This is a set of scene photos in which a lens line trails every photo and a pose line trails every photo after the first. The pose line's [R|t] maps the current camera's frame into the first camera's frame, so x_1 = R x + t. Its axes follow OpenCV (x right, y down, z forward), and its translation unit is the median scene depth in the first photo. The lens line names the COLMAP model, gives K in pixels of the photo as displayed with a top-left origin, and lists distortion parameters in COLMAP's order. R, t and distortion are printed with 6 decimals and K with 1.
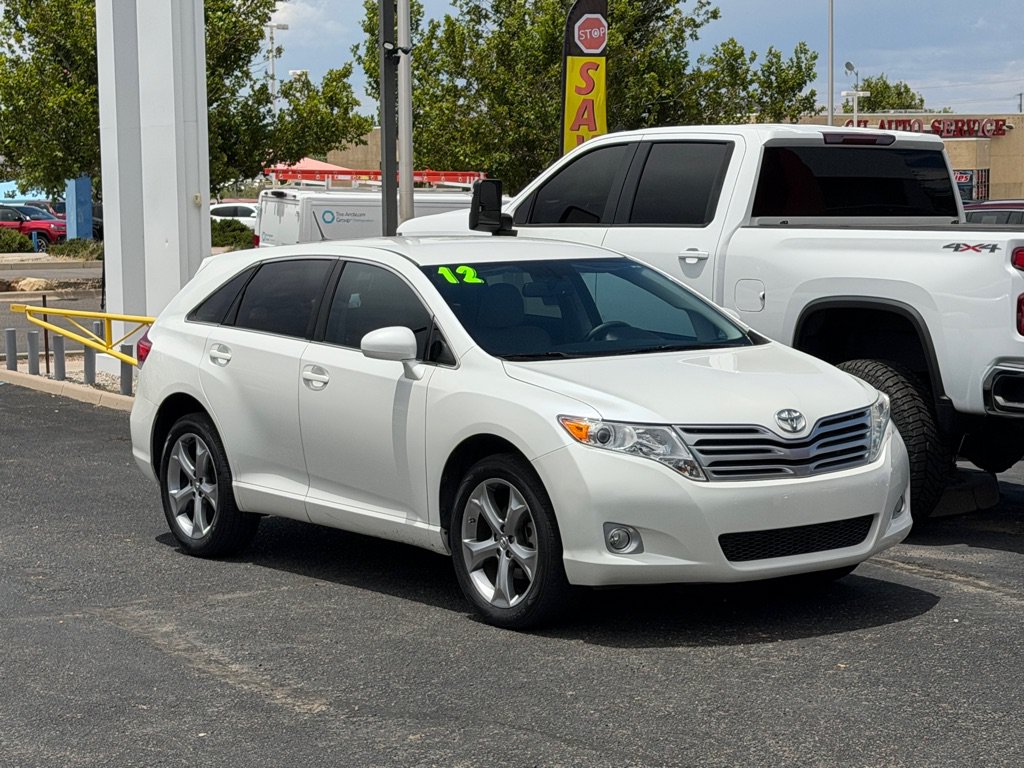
lens RADIAL K [[2301.2, 0, 510.7], [0, 2301.2, 357.1], [0, 0, 1]] dist [0.156400, 0.000000]
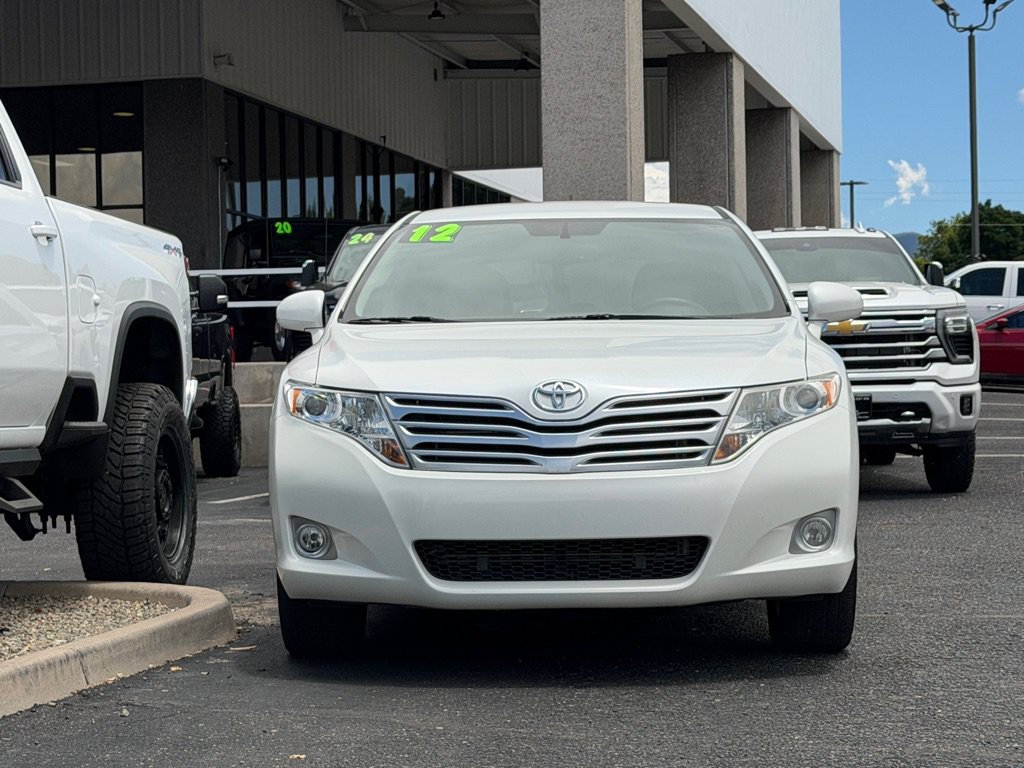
lens RADIAL K [[2301.2, 0, 519.5], [0, 2301.2, 391.5], [0, 0, 1]] dist [0.156400, 0.000000]
pose [[-0.759187, 0.033296, 0.650020, -0.491727], [0.081589, 0.995681, 0.044290, -0.021931], [-0.645739, 0.086659, -0.758625, 1.624242]]
